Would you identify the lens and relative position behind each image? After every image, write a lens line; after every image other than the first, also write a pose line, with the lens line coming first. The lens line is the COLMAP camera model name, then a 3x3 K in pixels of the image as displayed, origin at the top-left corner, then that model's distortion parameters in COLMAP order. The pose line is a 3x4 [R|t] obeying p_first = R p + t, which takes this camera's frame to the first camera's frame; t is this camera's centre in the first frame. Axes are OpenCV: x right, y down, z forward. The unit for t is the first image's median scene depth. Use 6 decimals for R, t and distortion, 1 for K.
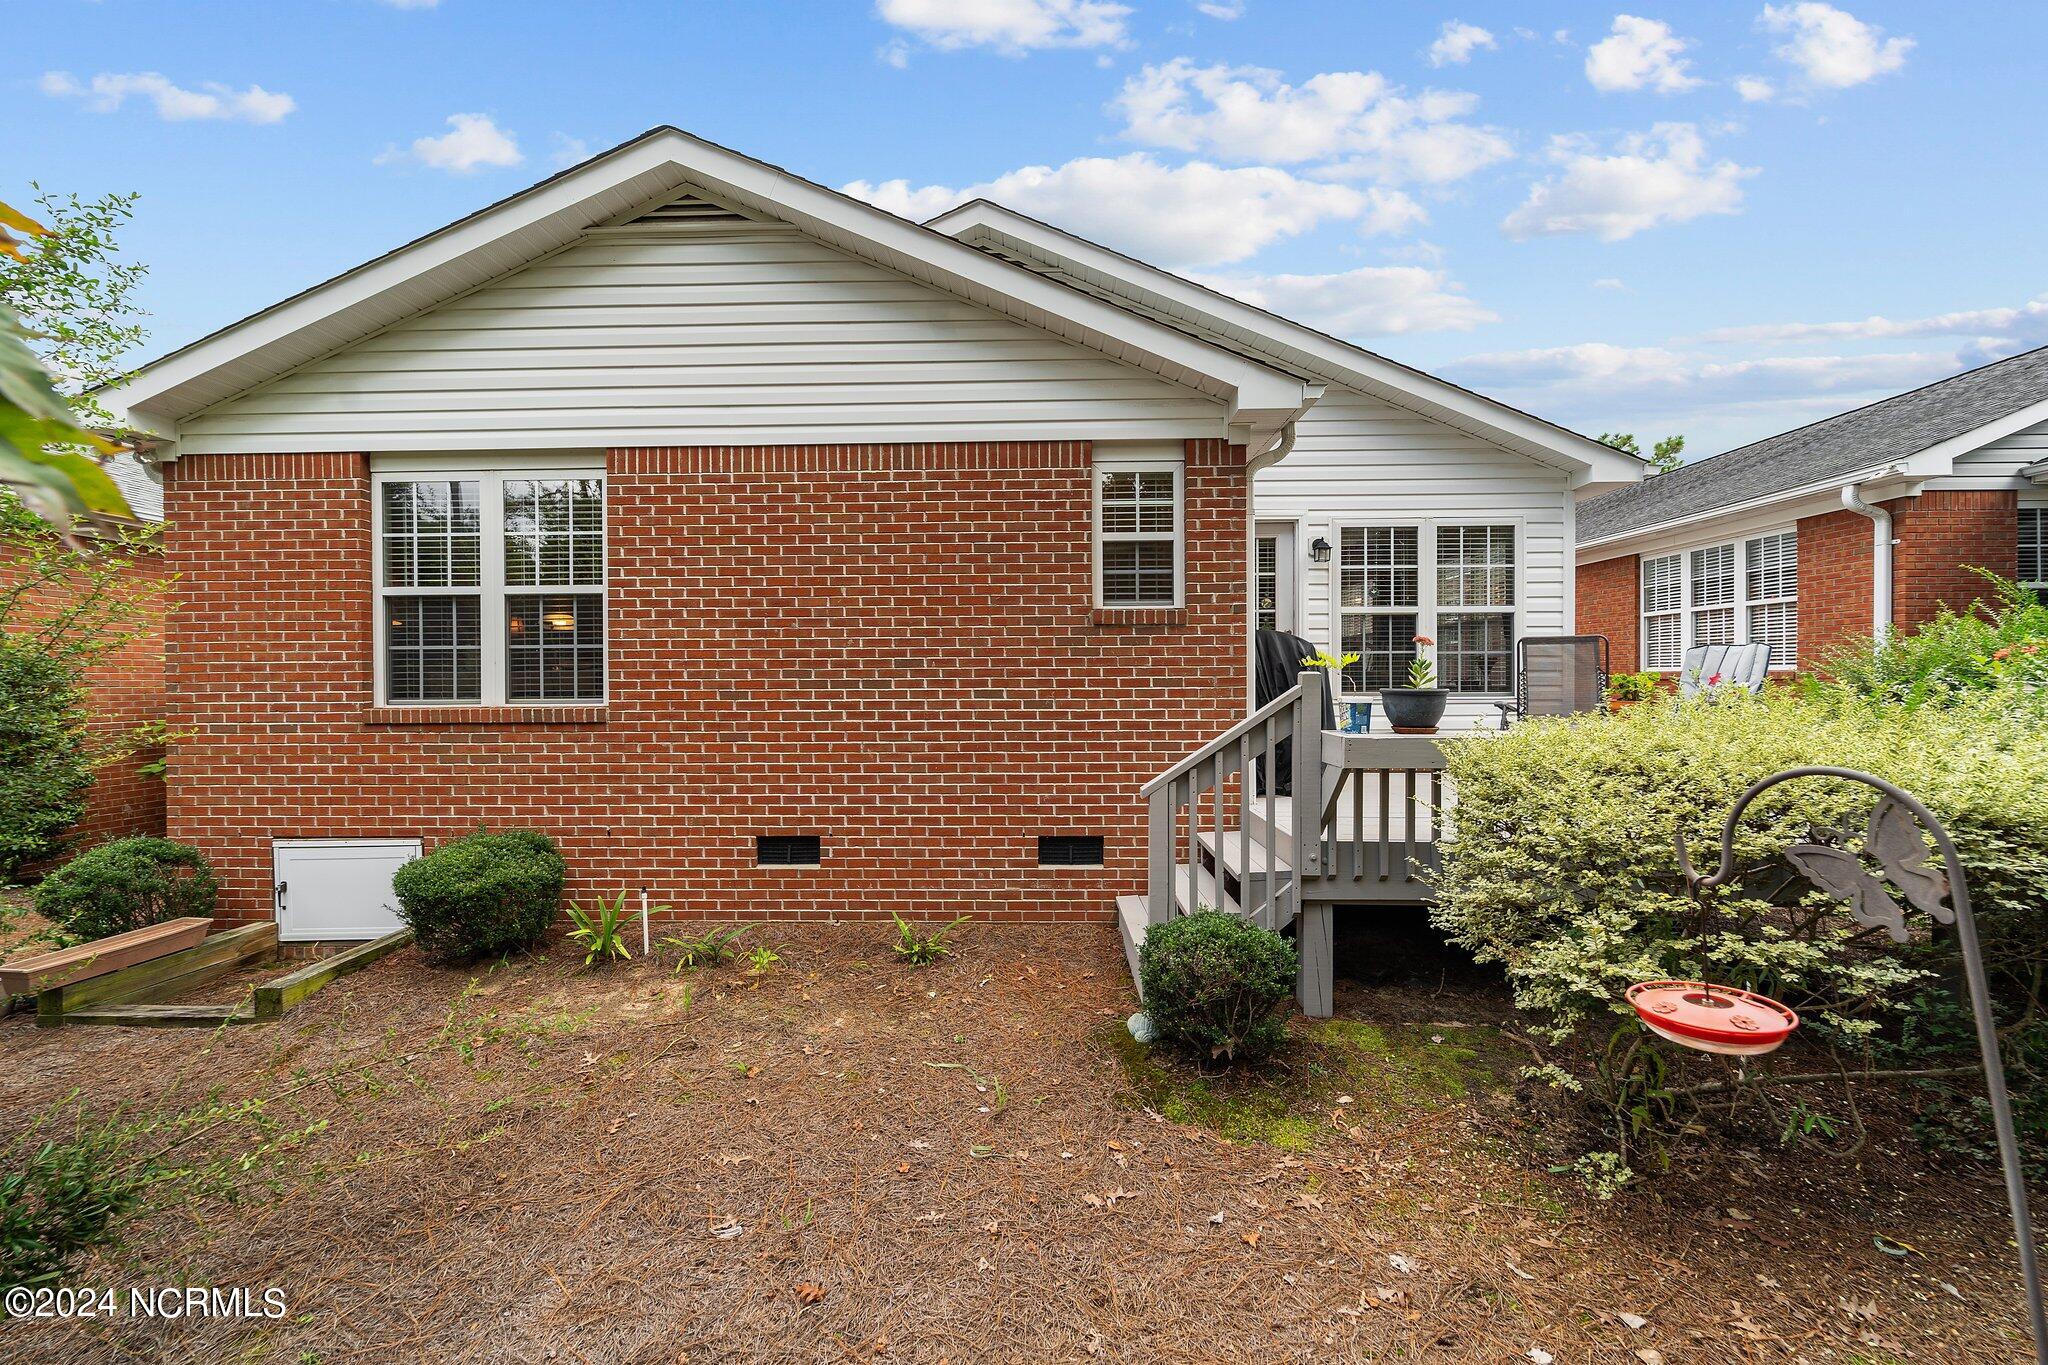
lens RADIAL K [[836.7, 0, 1028.7], [0, 836.7, 682.0], [0, 0, 1]] dist [0.001059, -0.002055]
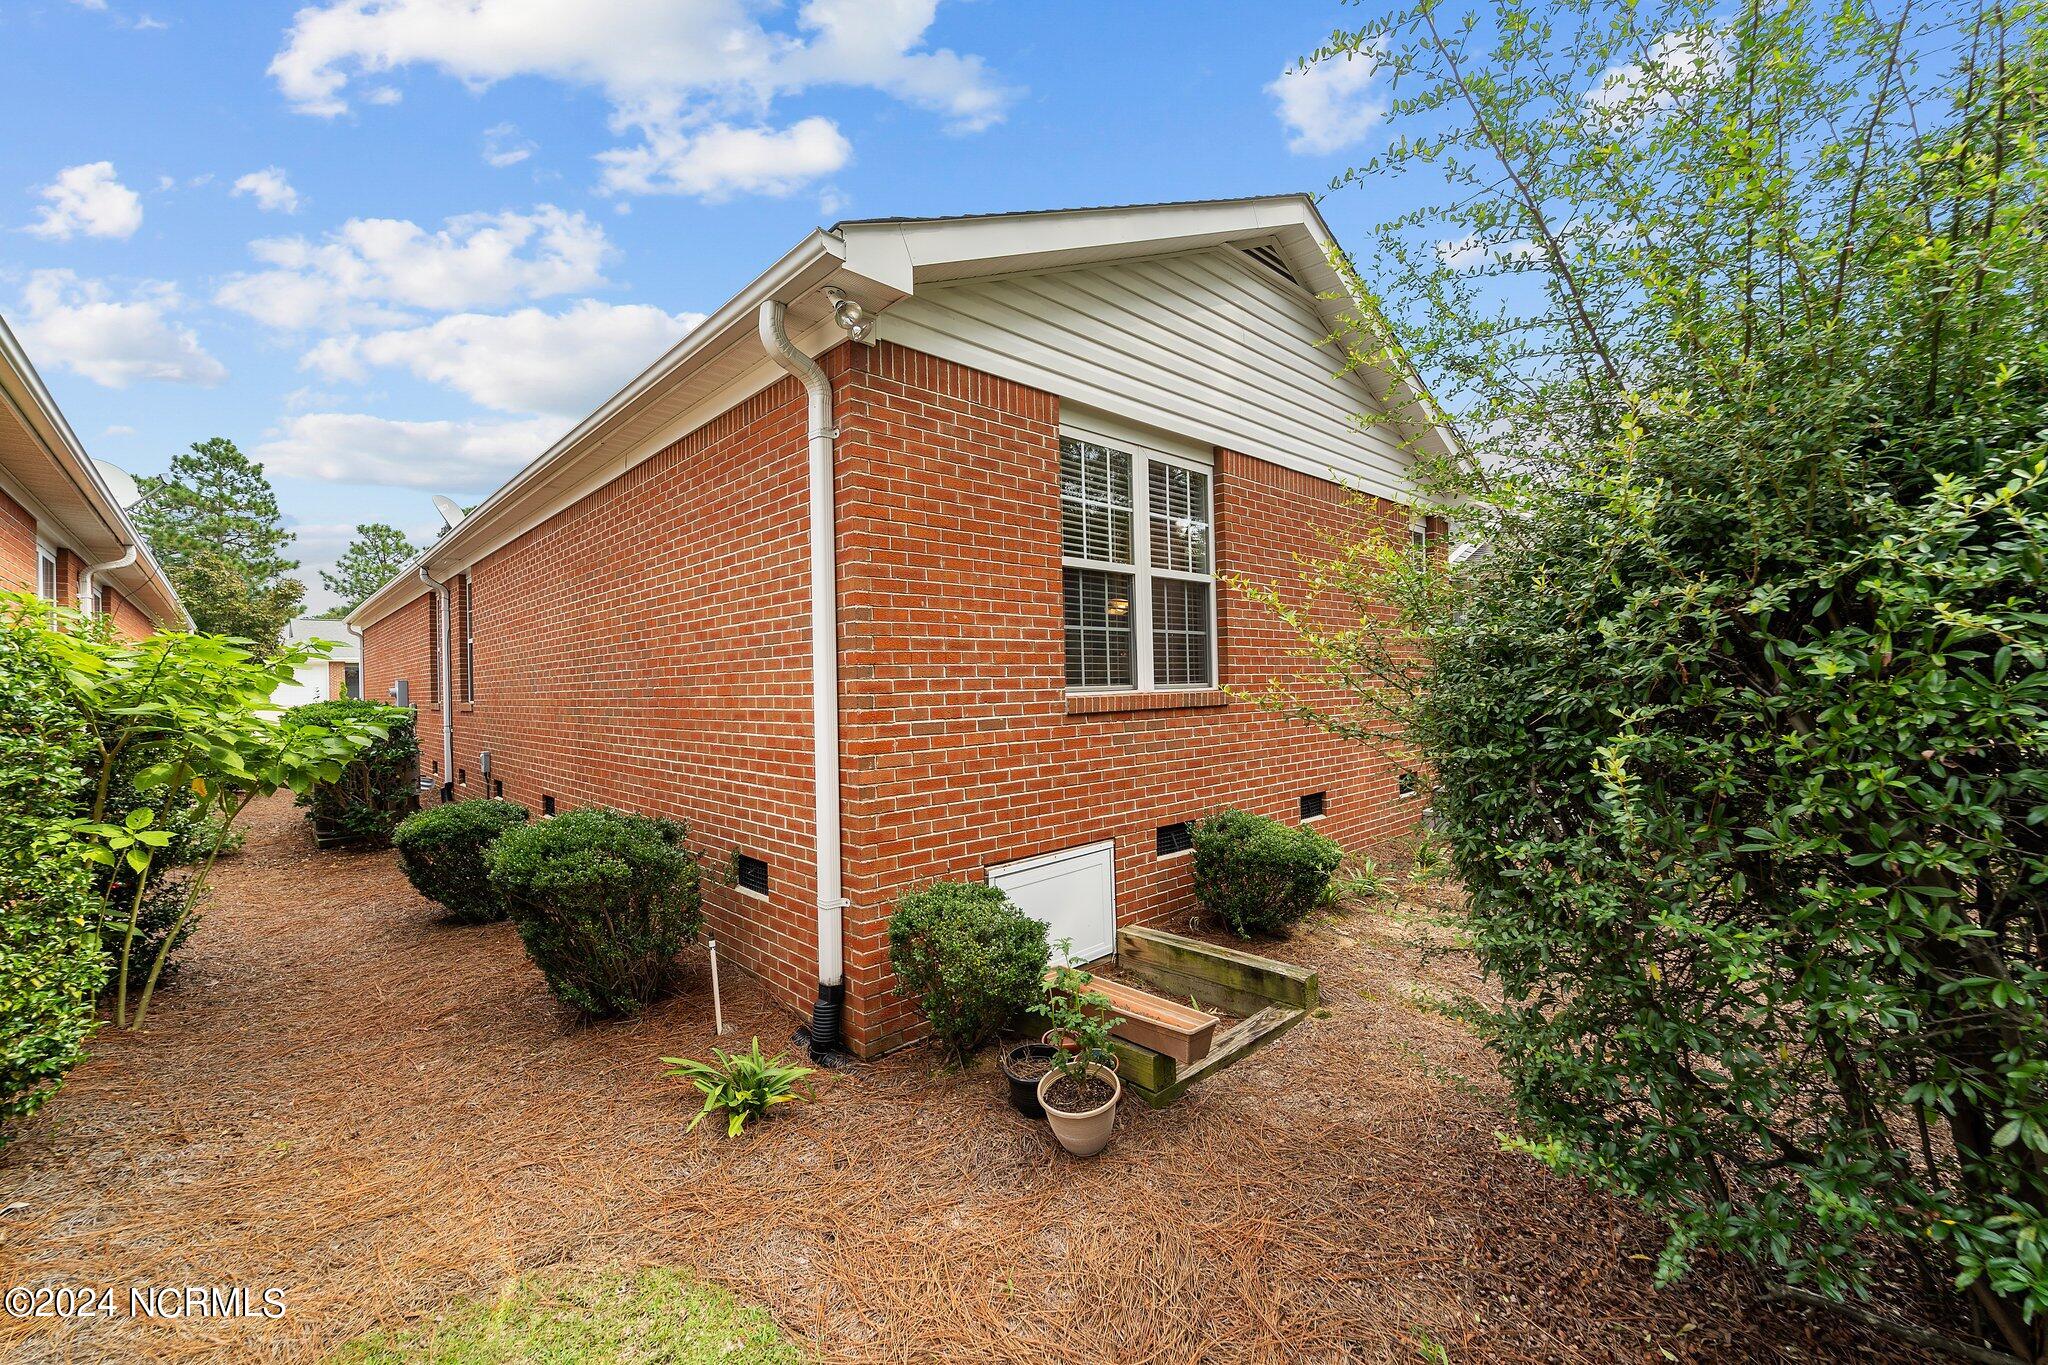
lens RADIAL K [[836.7, 0, 1029.6], [0, 836.7, 679.2], [0, 0, 1]] dist [0.001059, -0.002055]
pose [[0.705347, -0.004848, 0.708845, -1.415122], [0.022154, 0.999639, -0.015208, 0.026200], [-0.708516, 0.026431, 0.705200, 0.422573]]
